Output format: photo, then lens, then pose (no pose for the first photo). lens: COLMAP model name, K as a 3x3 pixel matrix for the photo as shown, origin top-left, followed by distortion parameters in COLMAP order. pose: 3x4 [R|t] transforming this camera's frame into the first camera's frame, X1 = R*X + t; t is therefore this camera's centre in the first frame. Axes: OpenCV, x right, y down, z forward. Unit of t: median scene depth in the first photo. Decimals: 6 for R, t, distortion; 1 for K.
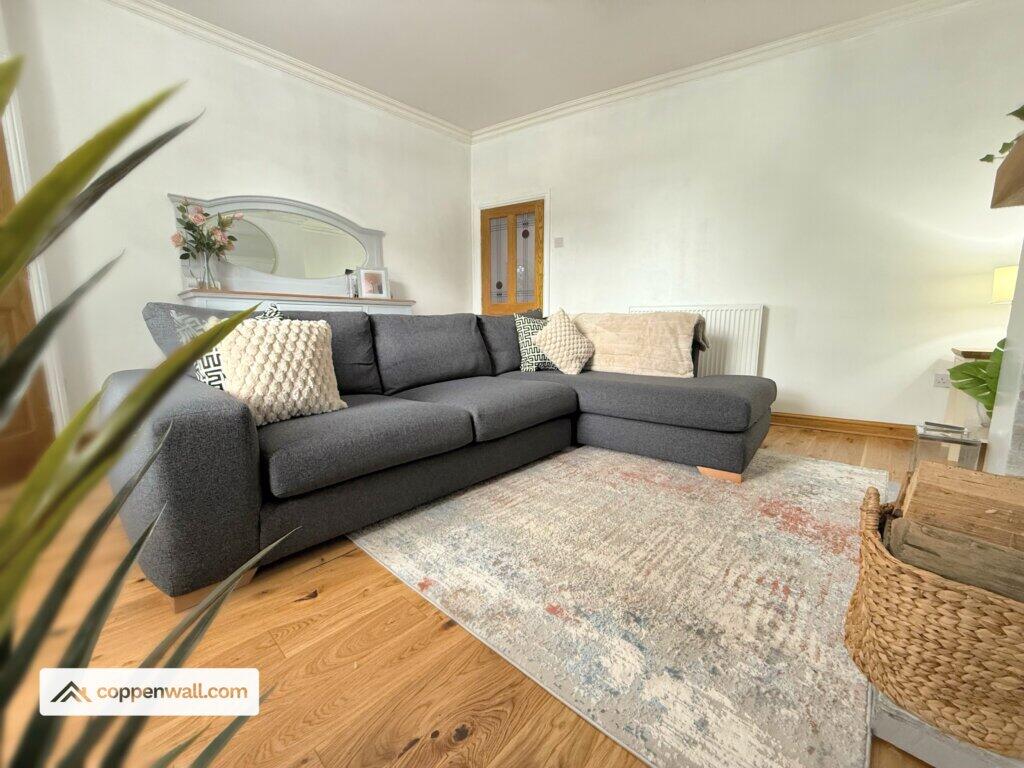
lens RADIAL K [[410.6, 0, 512.0], [0, 410.6, 384.0], [0, 0, 1]] dist [-0.002068, -0.000099]
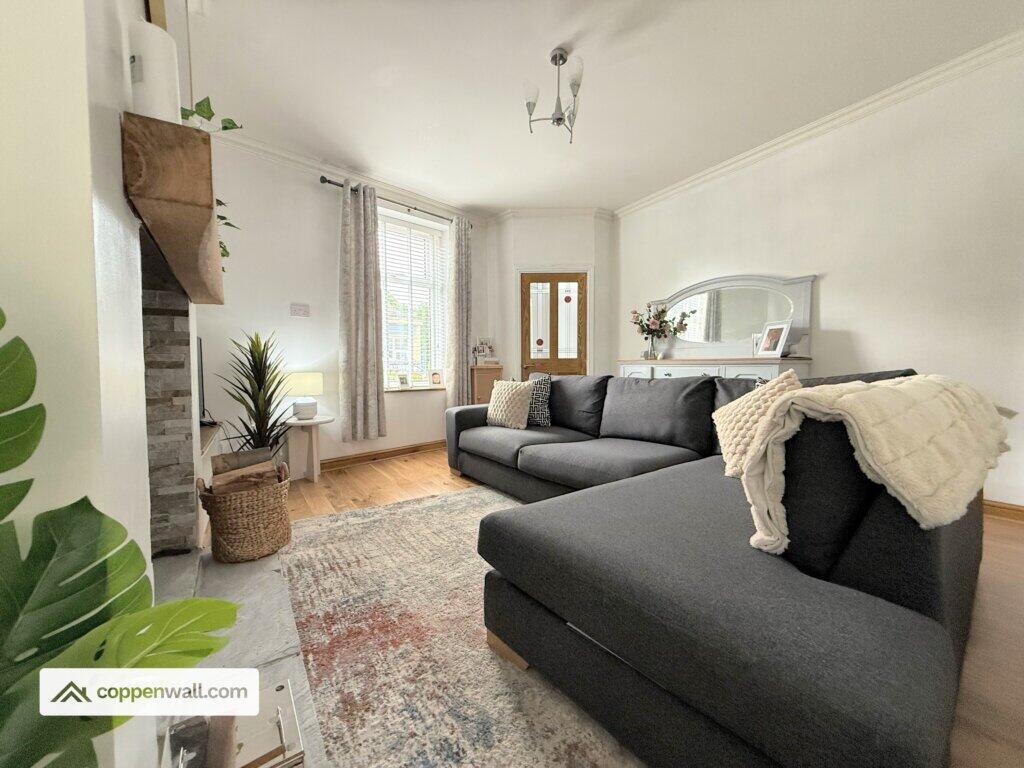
lens RADIAL K [[409.6, 0, 508.8], [0, 409.6, 384.5], [0, 0, 1]] dist [0.002136, 0.000357]
pose [[-0.226017, 0.040611, -0.973276, 1.106816], [-0.141439, 0.987175, 0.074037, -0.213903], [0.963800, 0.154393, -0.217374, 1.037974]]
